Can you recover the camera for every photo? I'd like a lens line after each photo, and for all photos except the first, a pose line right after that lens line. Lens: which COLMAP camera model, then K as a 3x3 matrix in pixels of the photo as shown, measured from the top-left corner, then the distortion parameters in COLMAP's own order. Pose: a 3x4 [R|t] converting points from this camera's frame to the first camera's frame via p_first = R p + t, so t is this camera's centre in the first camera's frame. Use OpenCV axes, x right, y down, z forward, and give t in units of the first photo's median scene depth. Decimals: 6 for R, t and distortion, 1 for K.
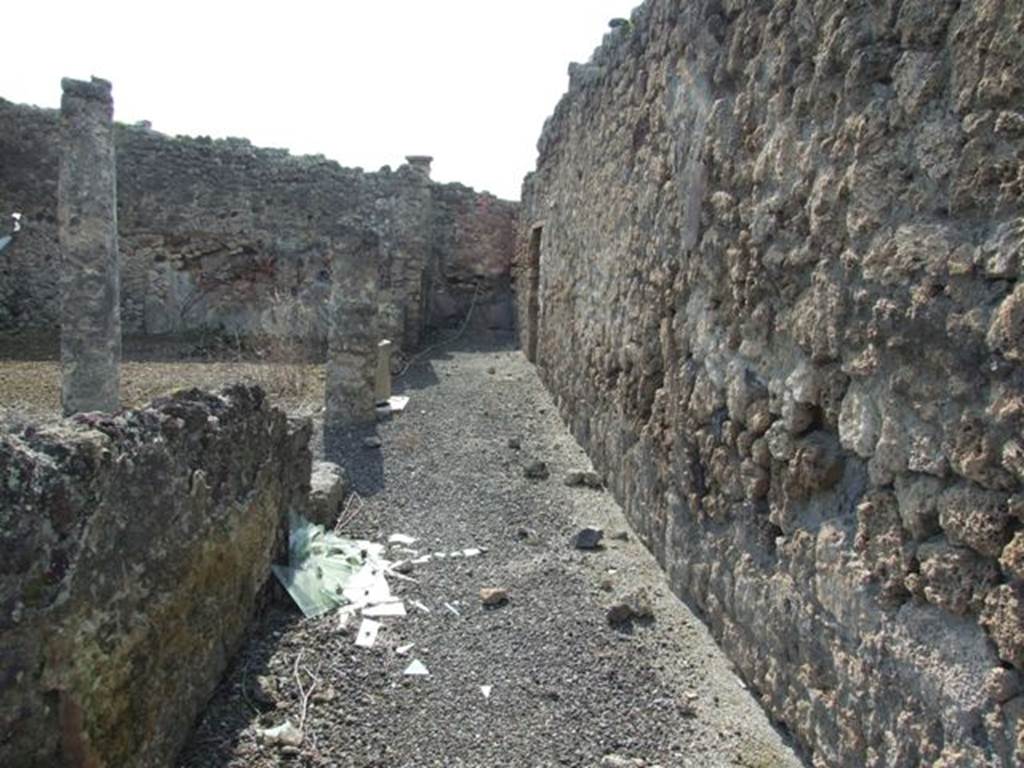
lens RADIAL K [[875.6, 0, 503.3], [0, 875.6, 513.9], [0, 0, 1]] dist [-0.008872, -0.010111]
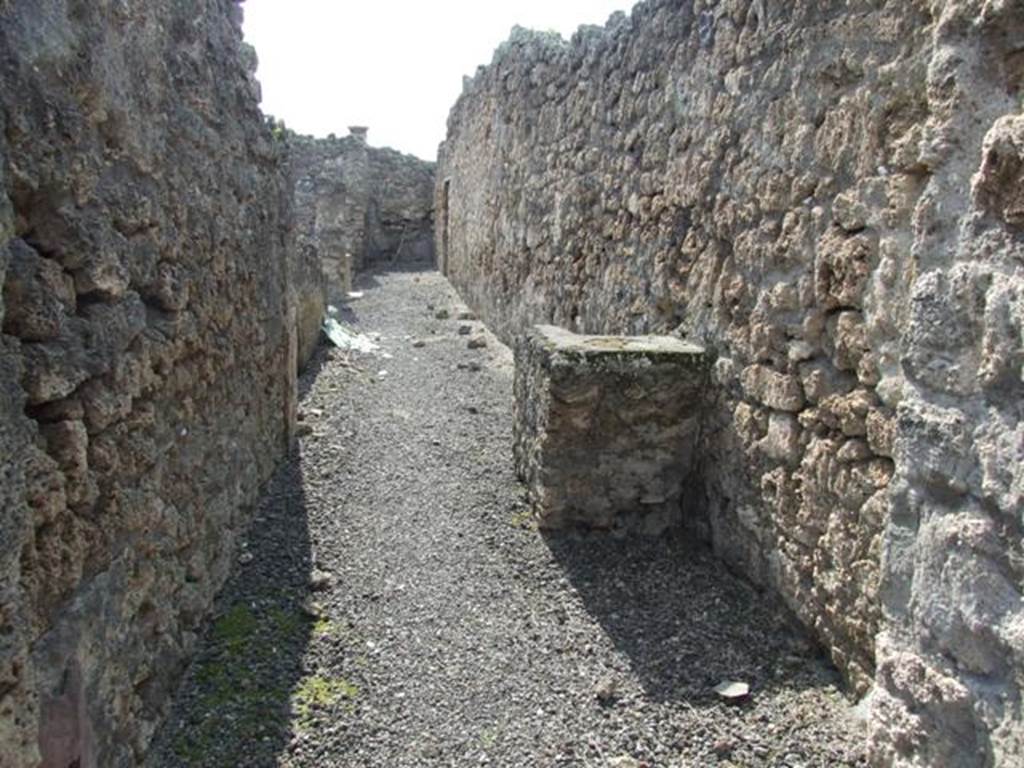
lens RADIAL K [[875.6, 0, 475.6], [0, 875.6, 481.8], [0, 0, 1]] dist [-0.008872, -0.010111]
pose [[0.998653, -0.018355, 0.048530, 0.006220], [0.017801, 0.999771, 0.011837, 0.132078], [-0.048736, -0.010957, 0.998752, -0.389148]]
